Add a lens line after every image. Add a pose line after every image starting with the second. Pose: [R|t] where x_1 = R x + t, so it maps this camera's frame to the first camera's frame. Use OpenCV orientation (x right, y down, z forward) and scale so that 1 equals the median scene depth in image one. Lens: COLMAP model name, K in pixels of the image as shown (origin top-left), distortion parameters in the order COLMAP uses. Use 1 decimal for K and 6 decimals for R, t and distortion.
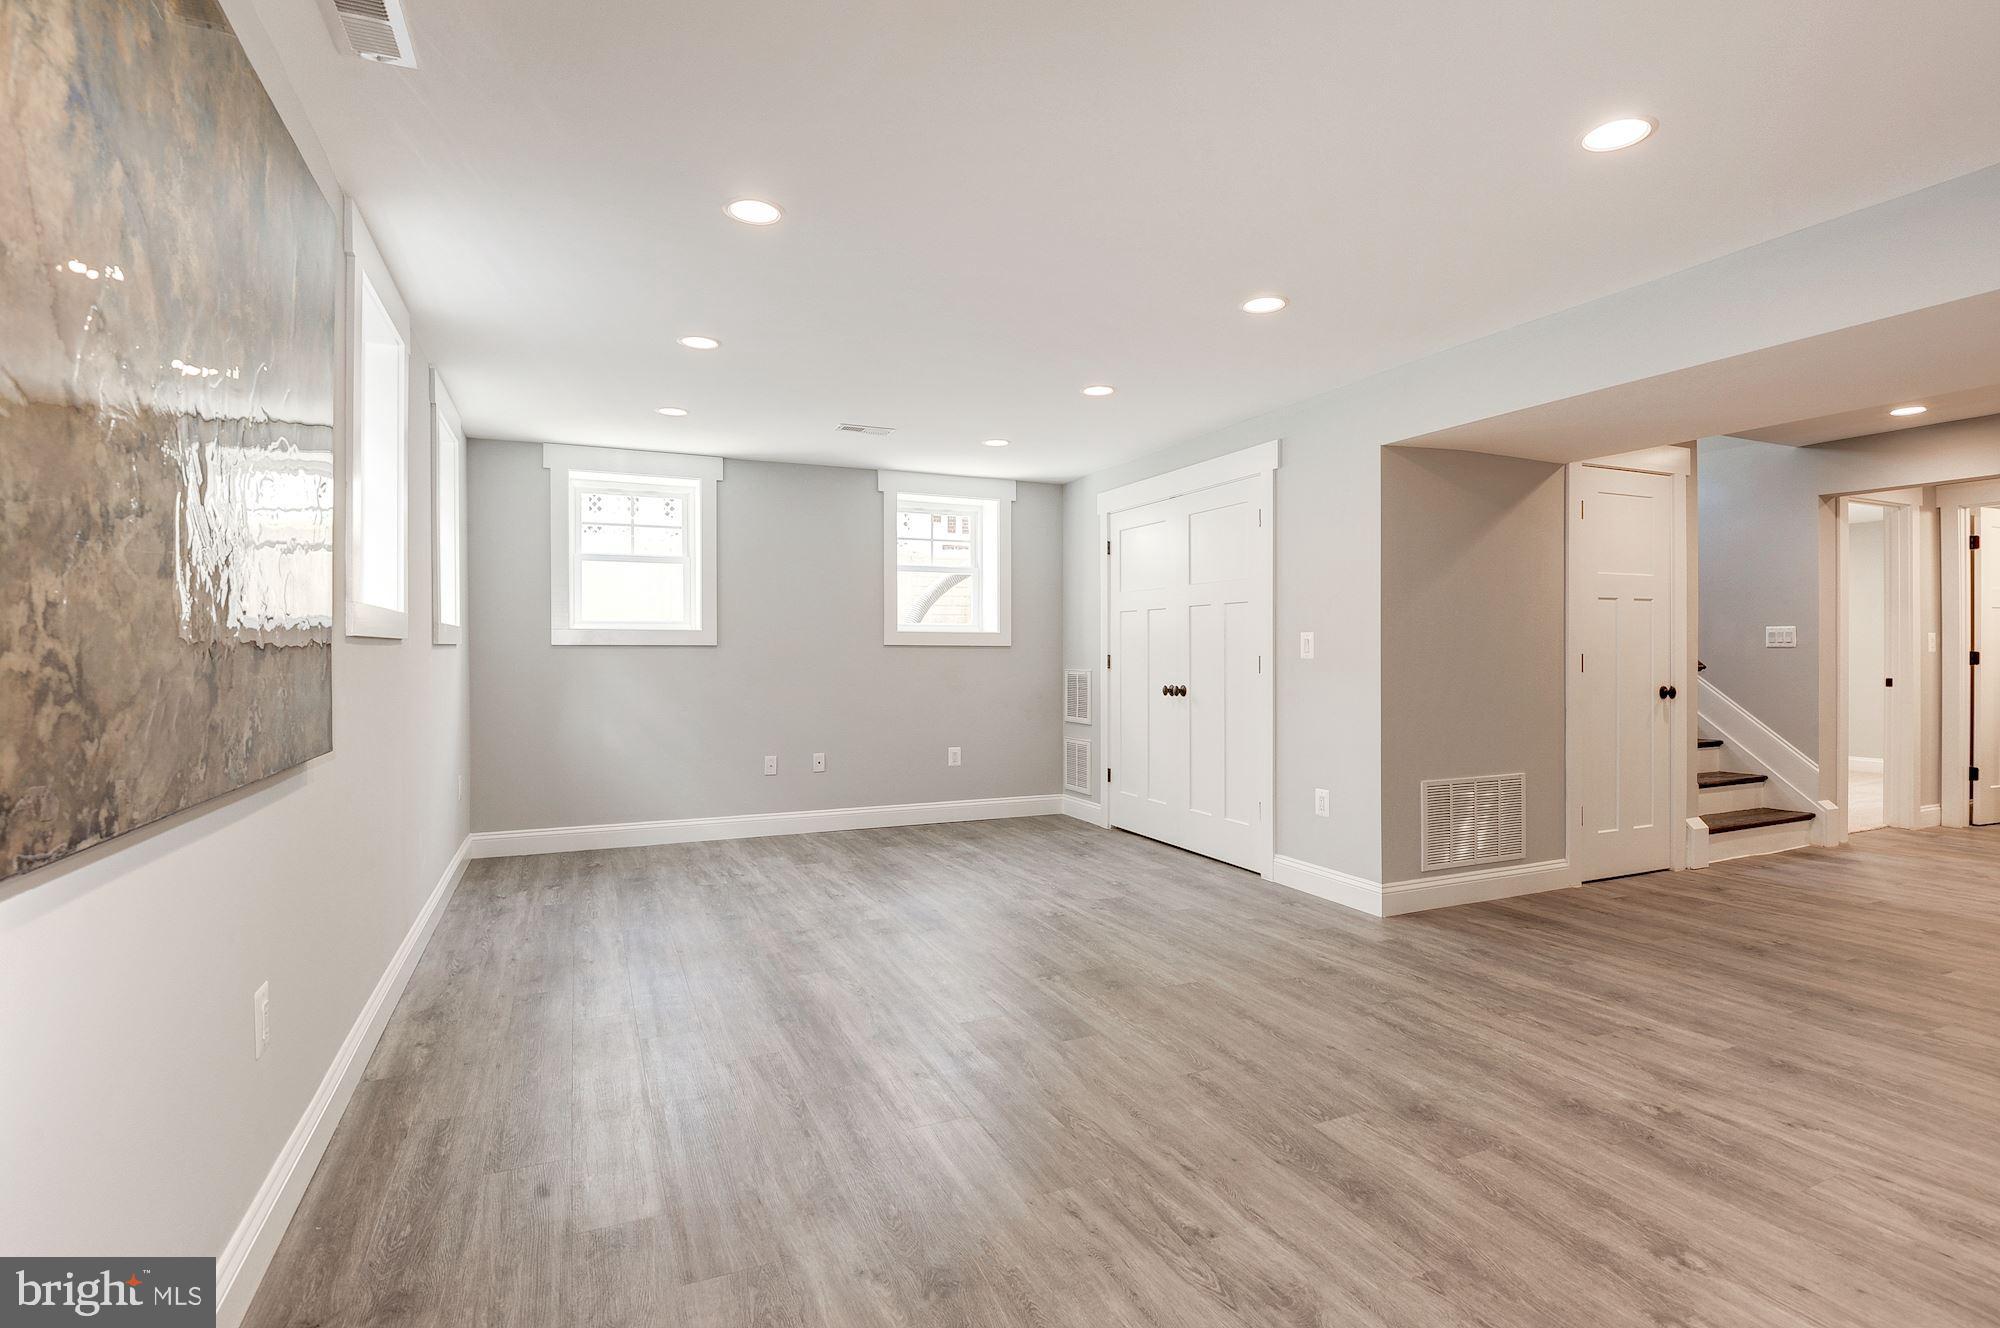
lens RADIAL K [[976.2, 0, 990.8], [0, 976.2, 646.5], [0, 0, 1]] dist [-0.012159, -0.013057]
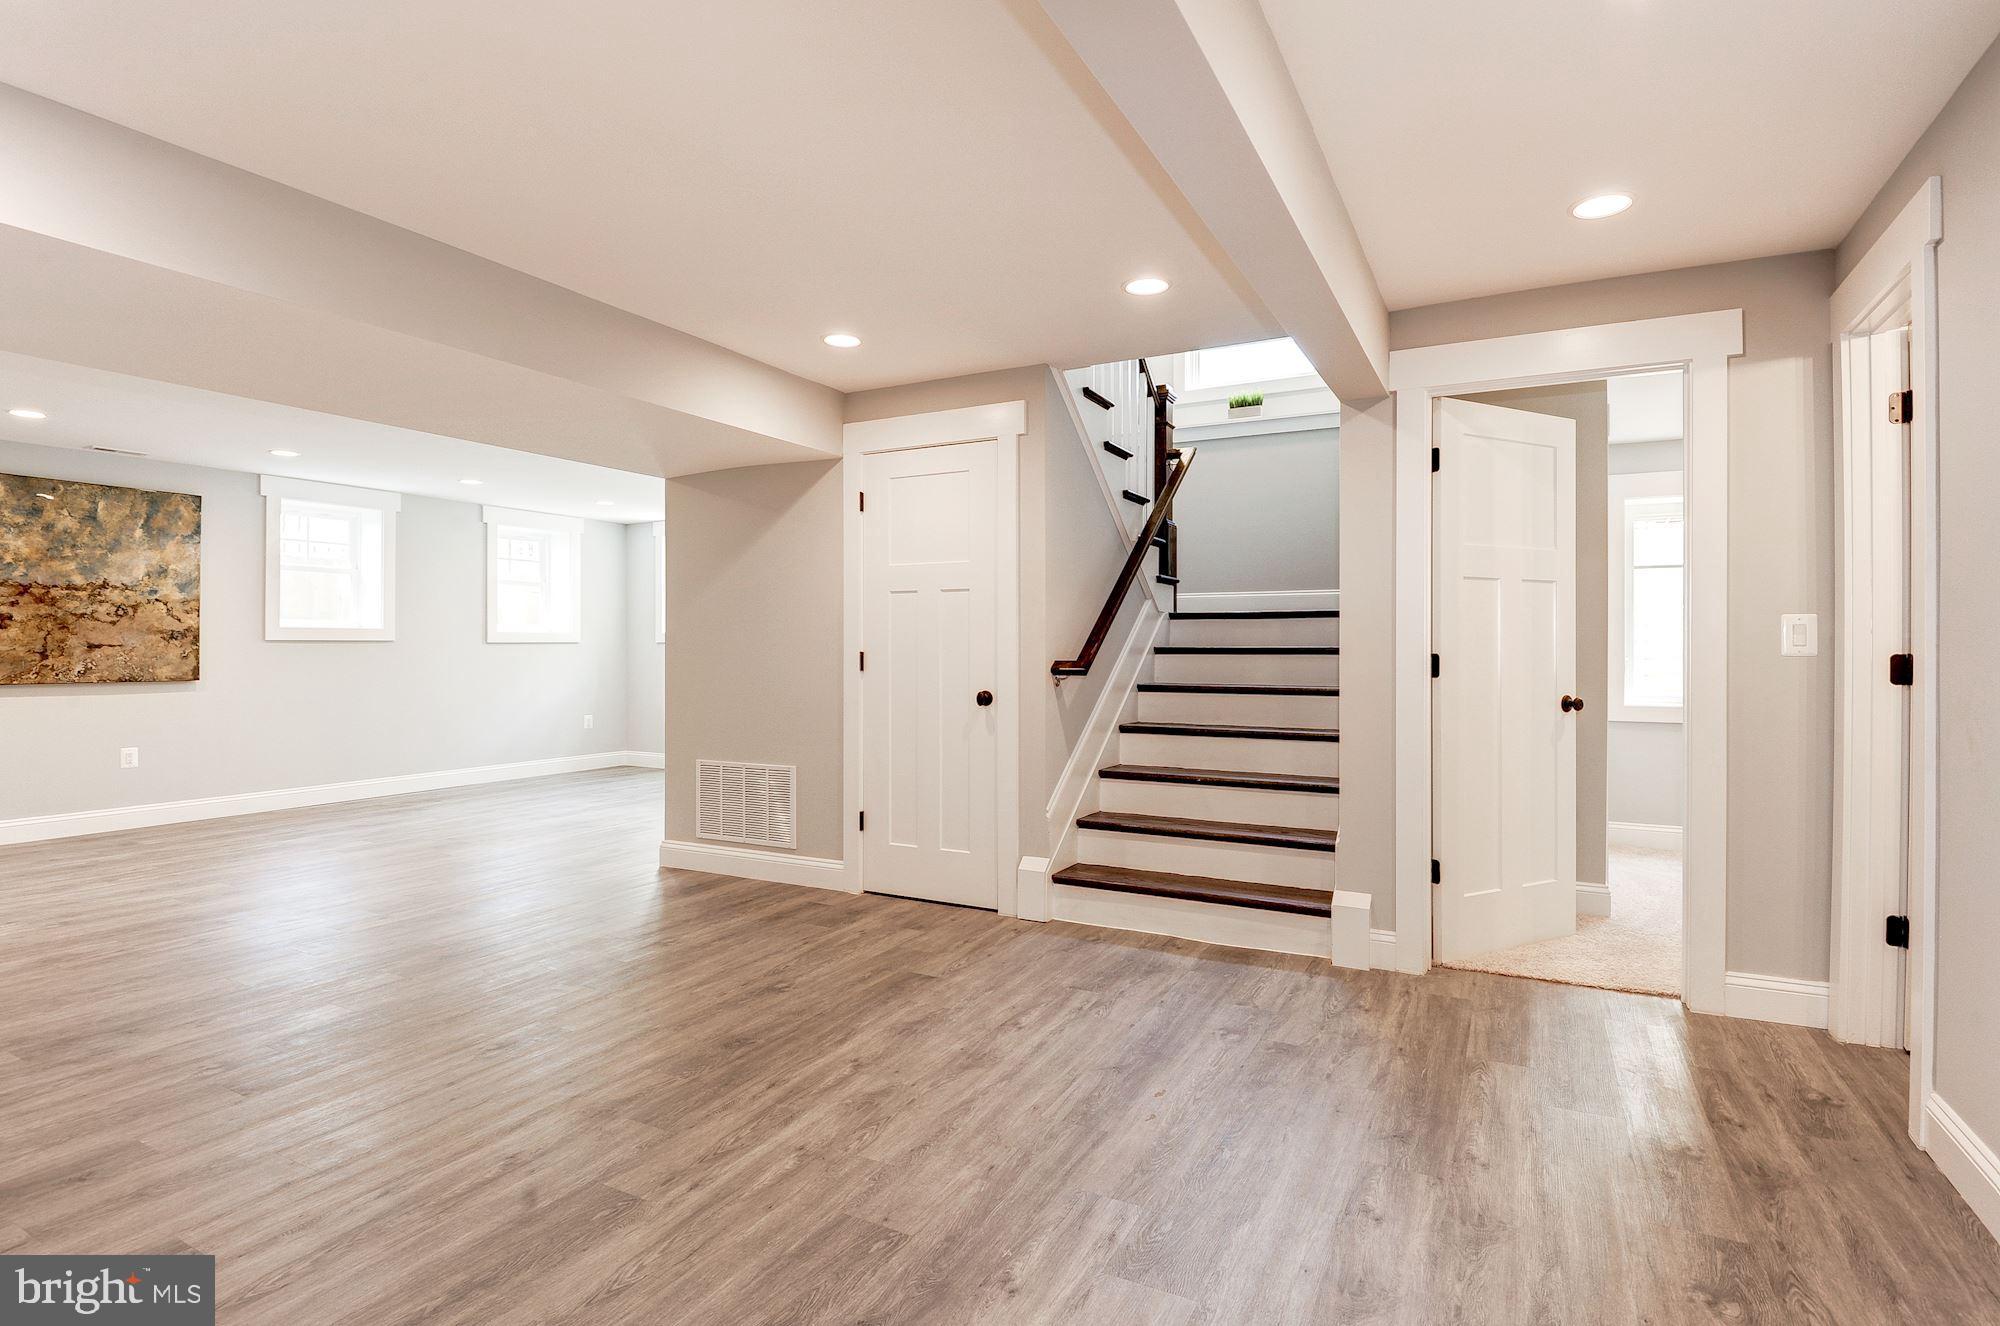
lens RADIAL K [[976.2, 0, 990.9], [0, 976.2, 646.5], [0, 0, 1]] dist [-0.012159, -0.013057]
pose [[0.624077, -0.000593, -0.781363, 1.491506], [-0.003498, 0.999988, -0.003553, 0.006060], [0.781355, 0.004951, 0.624067, 0.521043]]
